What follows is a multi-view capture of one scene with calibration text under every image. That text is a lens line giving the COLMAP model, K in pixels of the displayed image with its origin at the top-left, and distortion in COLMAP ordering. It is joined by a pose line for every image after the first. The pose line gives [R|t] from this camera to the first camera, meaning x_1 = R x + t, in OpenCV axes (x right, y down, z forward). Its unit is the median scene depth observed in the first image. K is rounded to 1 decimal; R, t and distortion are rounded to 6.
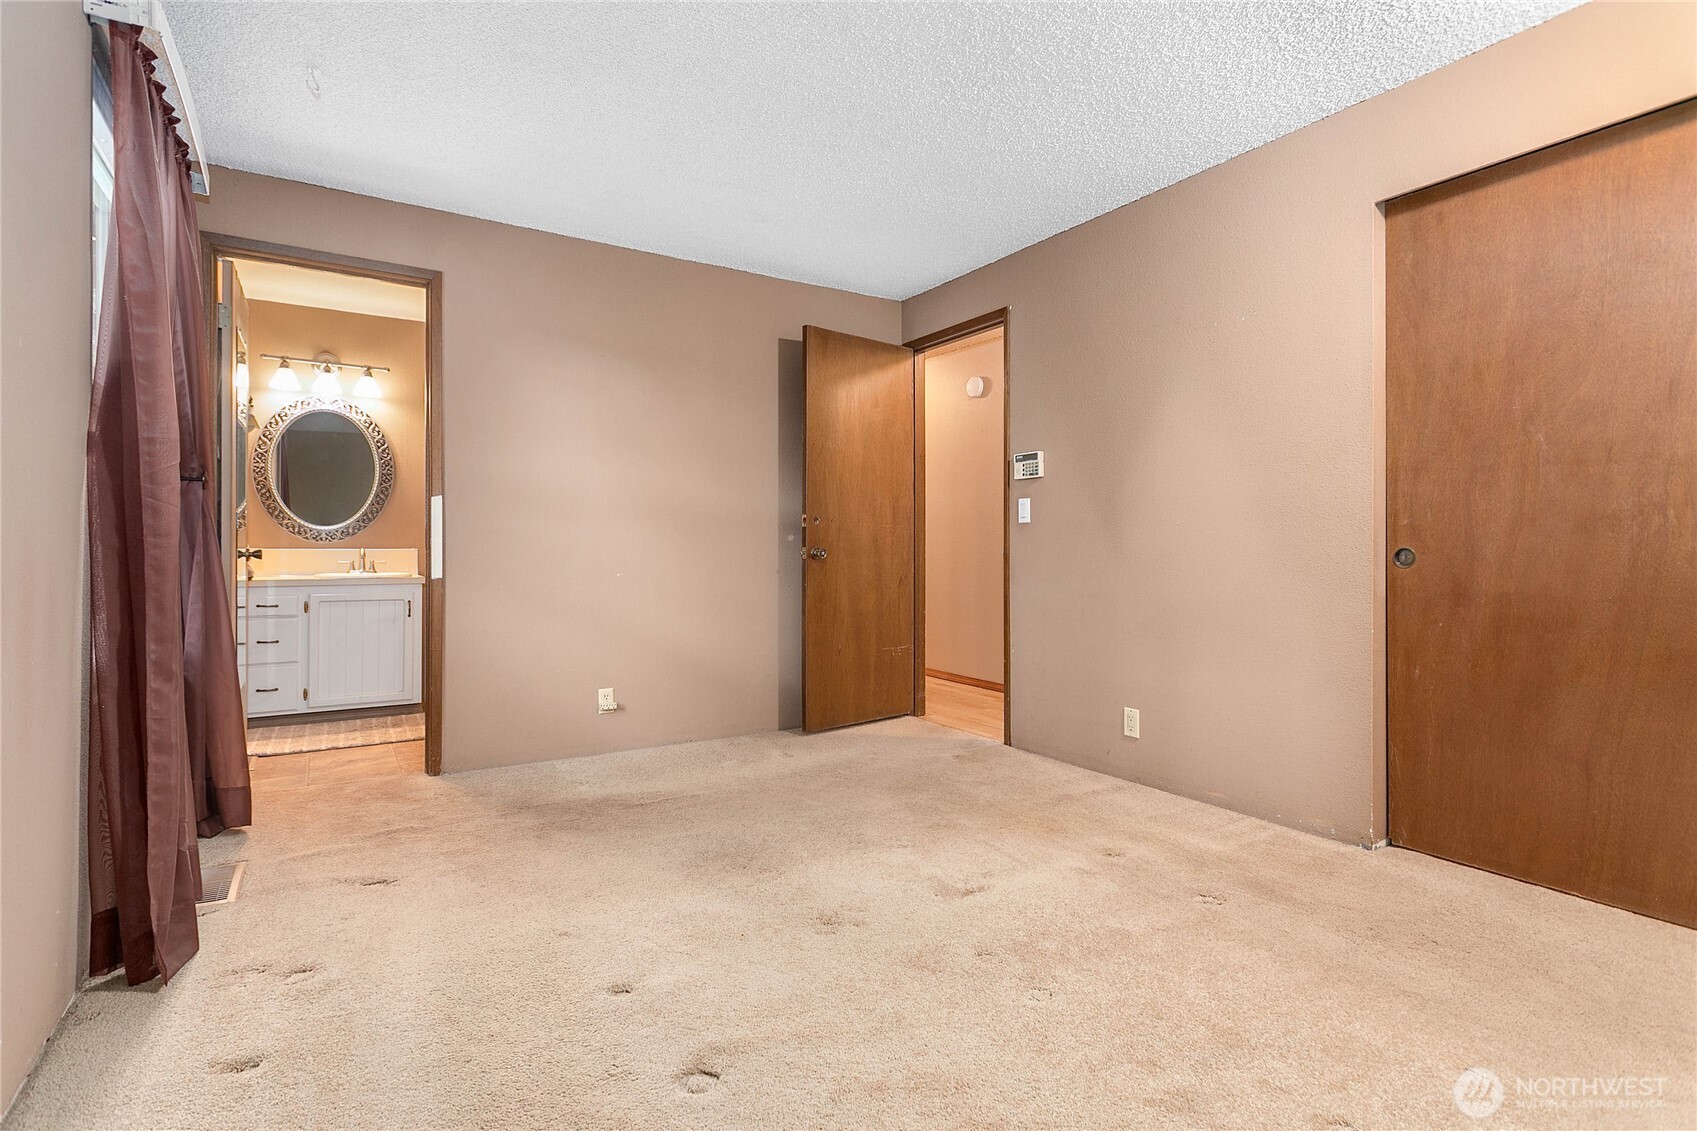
lens RADIAL K [[813.6, 0, 844.3], [0, 813.6, 552.8], [0, 0, 1]] dist [0.003424, 0.000260]
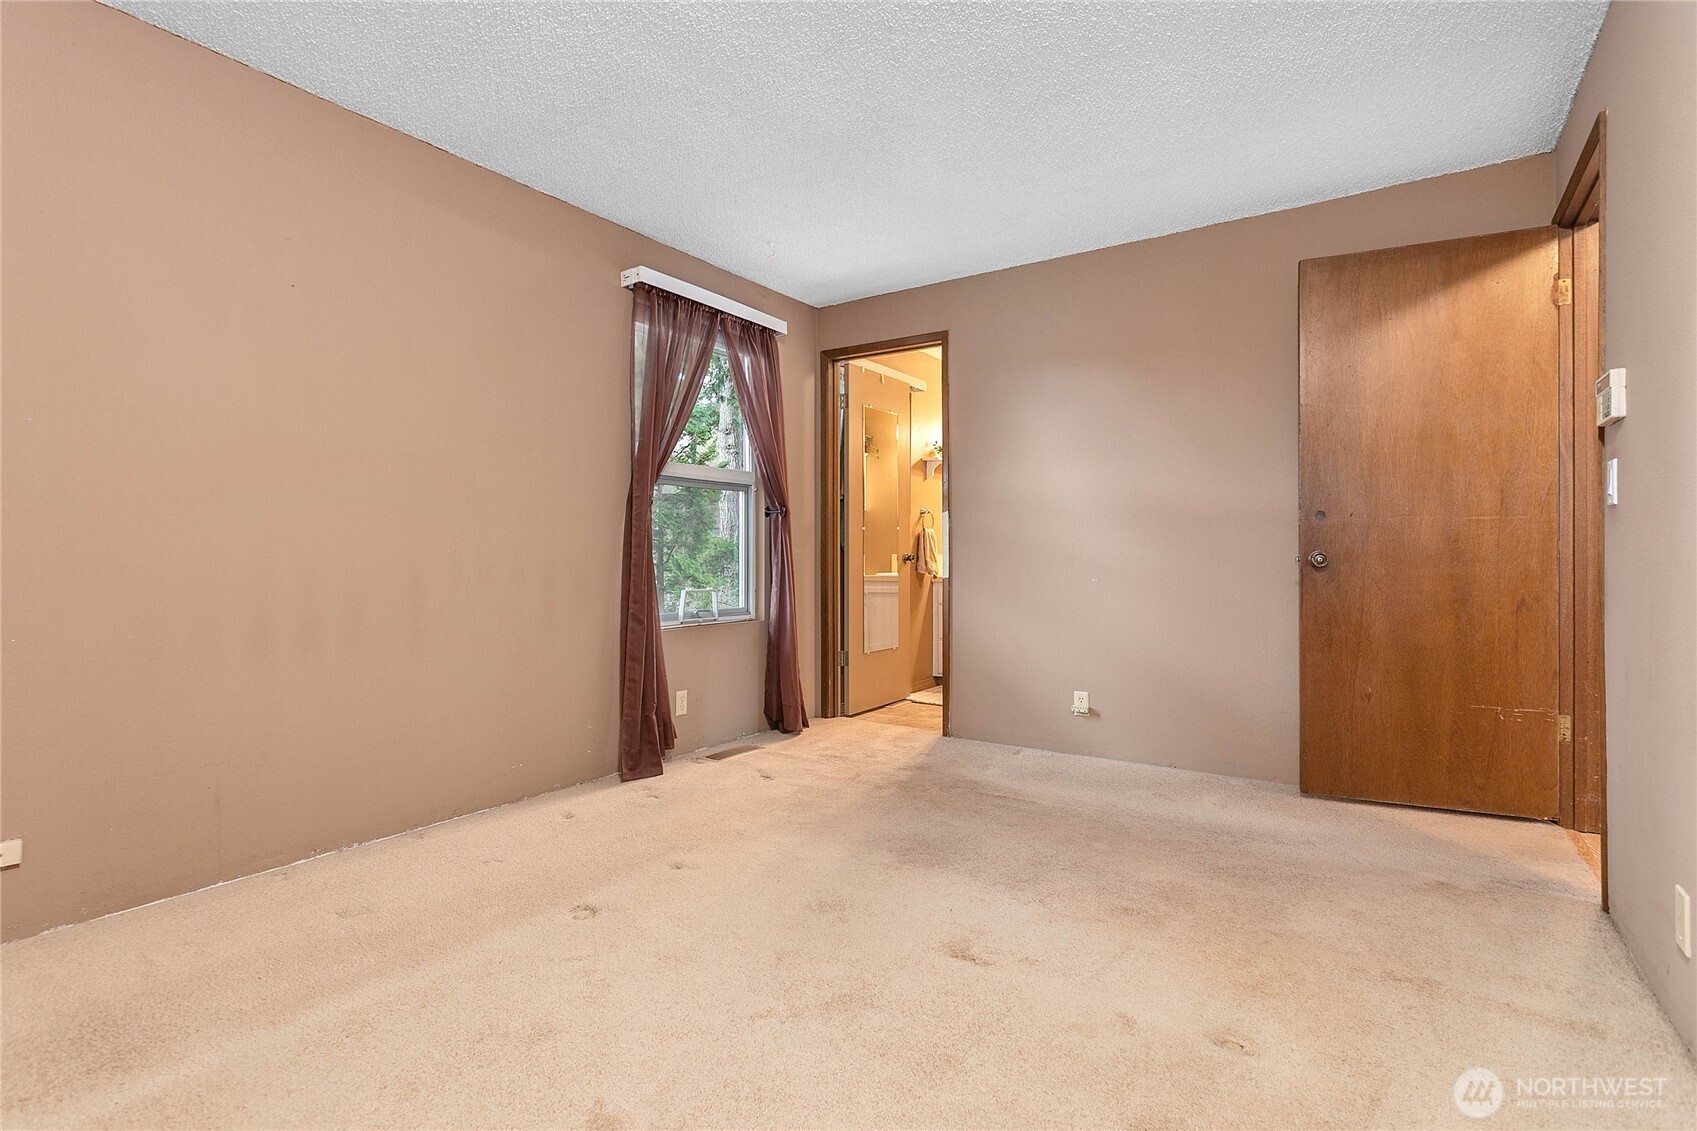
lens RADIAL K [[813.6, 0, 844.3], [0, 813.6, 552.8], [0, 0, 1]] dist [0.003424, 0.000260]
pose [[0.399001, -0.004492, -0.916939, 0.475636], [-0.001460, 0.999984, -0.005534, -0.000871], [0.916949, 0.003547, 0.398988, 0.290587]]
